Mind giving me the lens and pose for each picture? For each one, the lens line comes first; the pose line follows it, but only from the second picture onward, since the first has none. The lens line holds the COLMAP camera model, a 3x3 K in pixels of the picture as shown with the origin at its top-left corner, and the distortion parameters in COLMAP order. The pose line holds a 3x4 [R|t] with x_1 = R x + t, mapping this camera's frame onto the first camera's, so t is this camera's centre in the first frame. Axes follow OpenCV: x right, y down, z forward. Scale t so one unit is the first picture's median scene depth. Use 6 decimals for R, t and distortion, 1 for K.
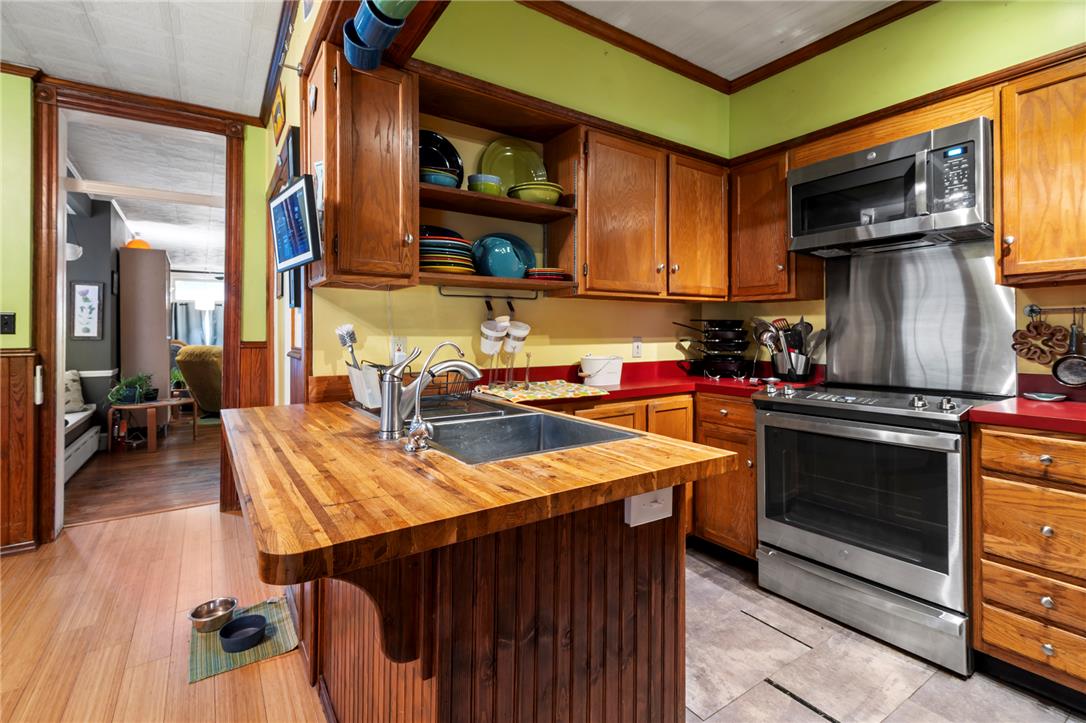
lens RADIAL K [[498.7, 0, 549.9], [0, 498.7, 335.2], [0, 0, 1]] dist [0.000094, -0.000361]
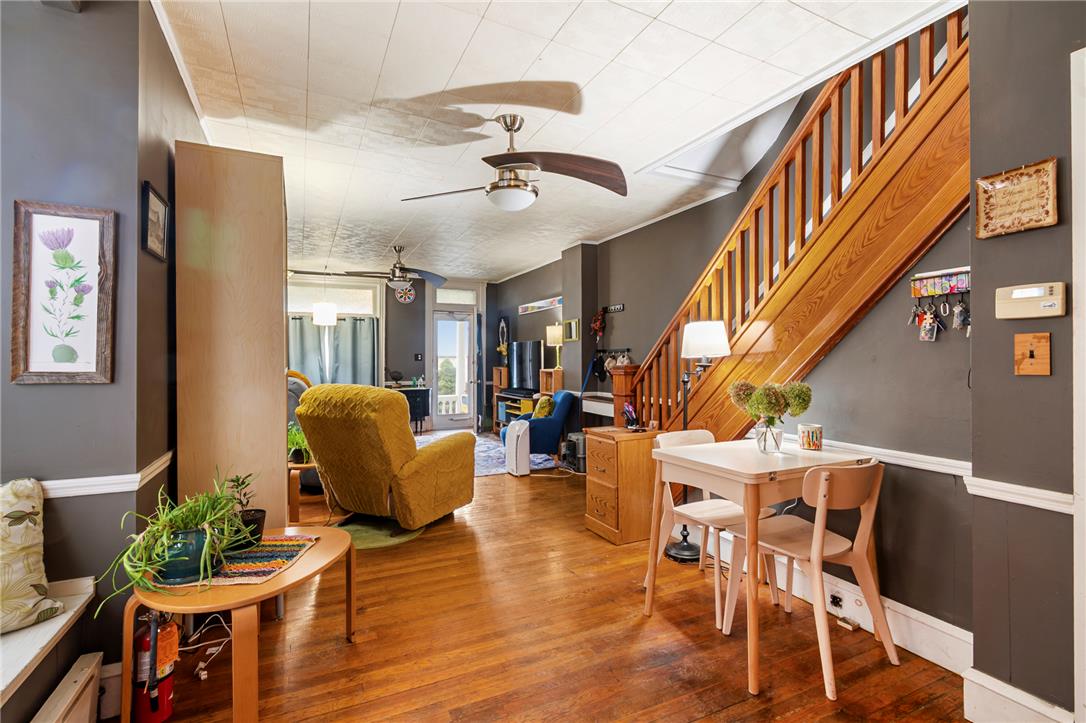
lens RADIAL K [[496.7, 0, 543.4], [0, 496.7, 358.3], [0, 0, 1]] dist [-0.001093, -0.000194]
pose [[0.987854, 0.000963, -0.155379, -0.565674], [-0.001257, 0.999998, -0.001798, -0.007080], [0.155377, 0.001971, 0.987853, 0.722239]]
